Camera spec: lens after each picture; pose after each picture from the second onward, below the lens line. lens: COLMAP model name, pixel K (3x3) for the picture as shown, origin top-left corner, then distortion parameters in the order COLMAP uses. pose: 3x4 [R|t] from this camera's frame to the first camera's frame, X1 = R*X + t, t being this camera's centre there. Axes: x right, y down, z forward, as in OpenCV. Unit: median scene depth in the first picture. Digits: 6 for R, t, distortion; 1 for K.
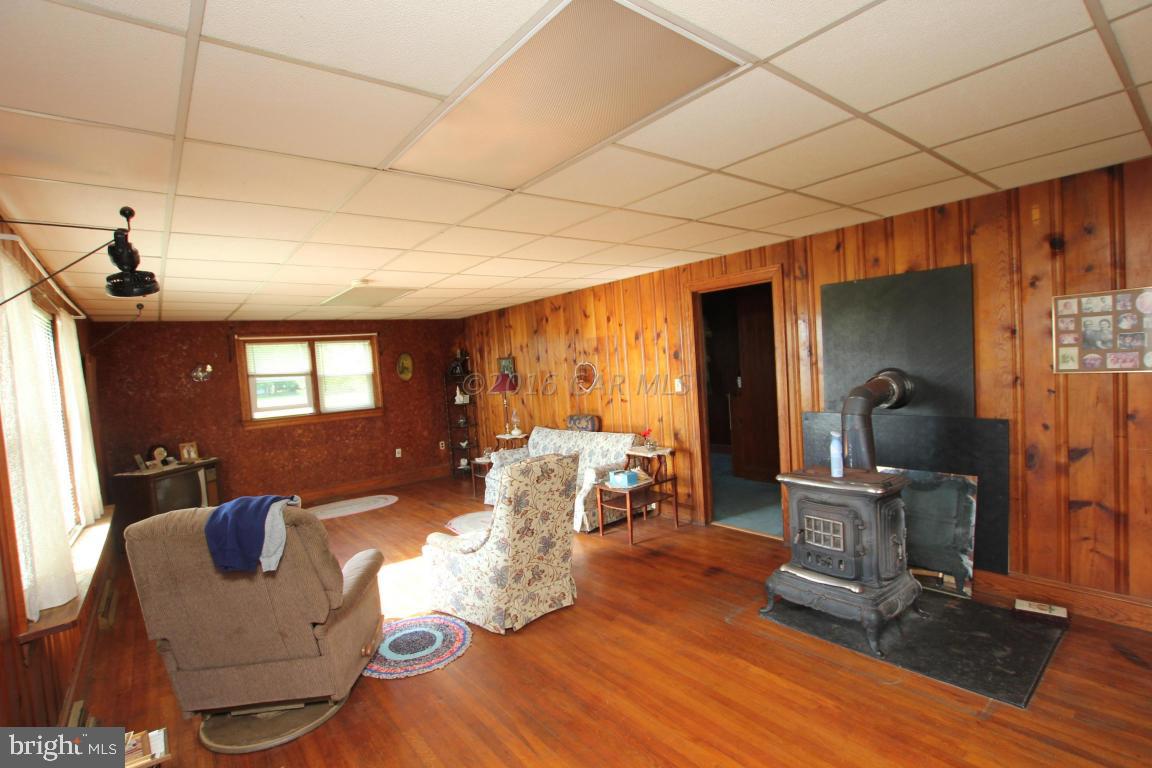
lens RADIAL K [[537.1, 0, 578.5], [0, 537.1, 389.5], [0, 0, 1]] dist [-0.019634, 0.000668]
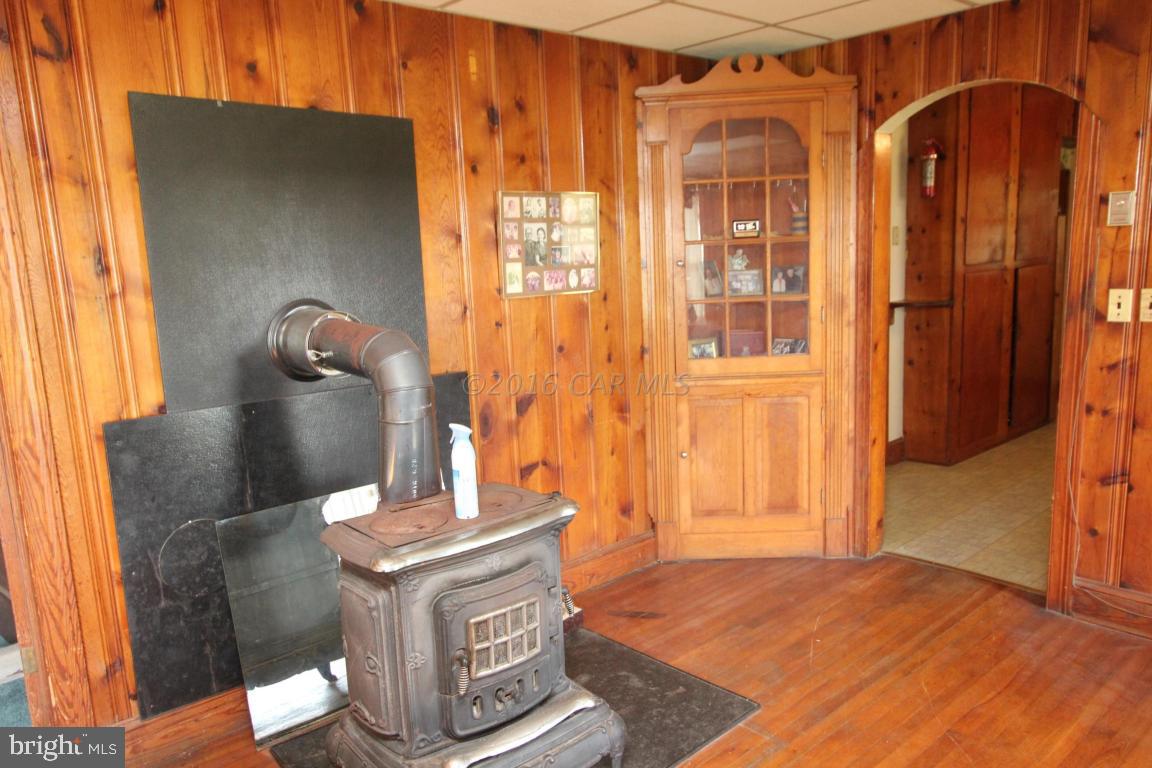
lens RADIAL K [[854.5, 0, 575.1], [0, 854.5, 387.6], [0, 0, 1]] dist [0.000763, 0.056555]
pose [[-0.049614, -0.099318, 0.993818, -0.270570], [0.089624, 0.990586, 0.103469, -0.021898], [-0.994739, 0.094204, -0.040245, 0.934493]]
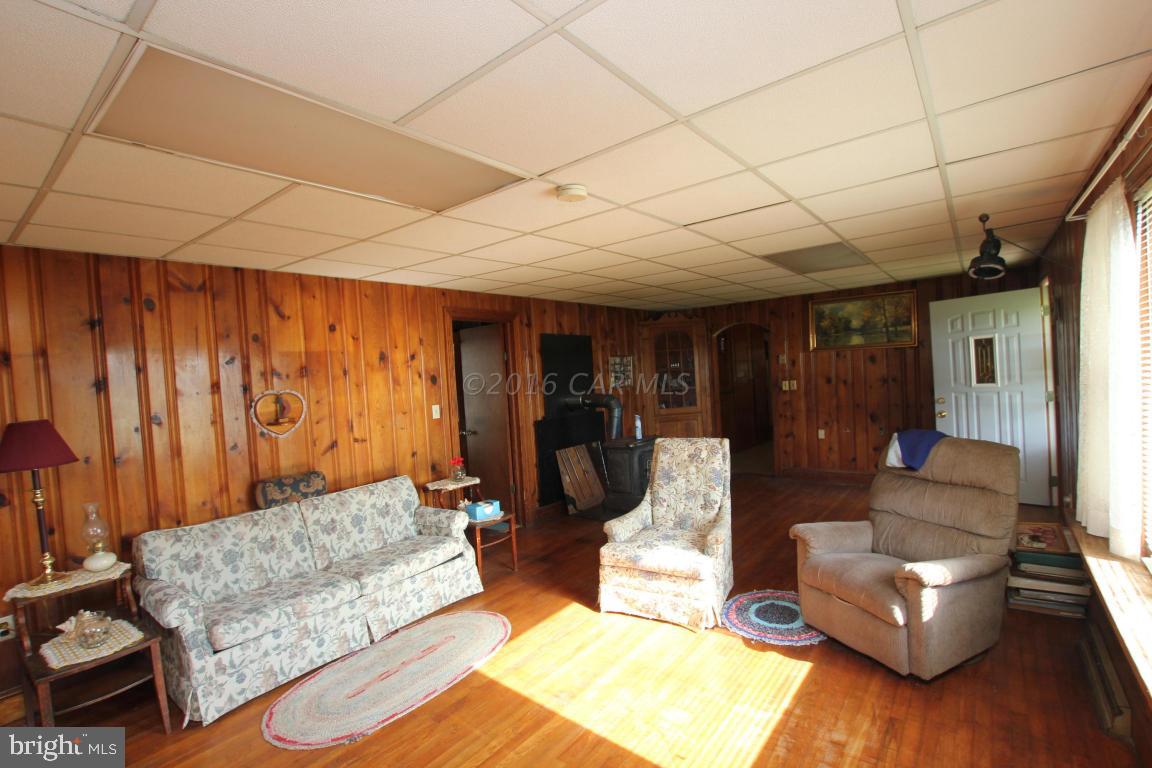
lens RADIAL K [[537.1, 0, 578.5], [0, 537.1, 389.5], [0, 0, 1]] dist [-0.019634, 0.000668]
pose [[-0.220357, 0.045712, 0.974348, -1.318706], [0.118854, 0.992716, -0.019693, 0.002544], [-0.968151, 0.111465, -0.224185, 1.618356]]
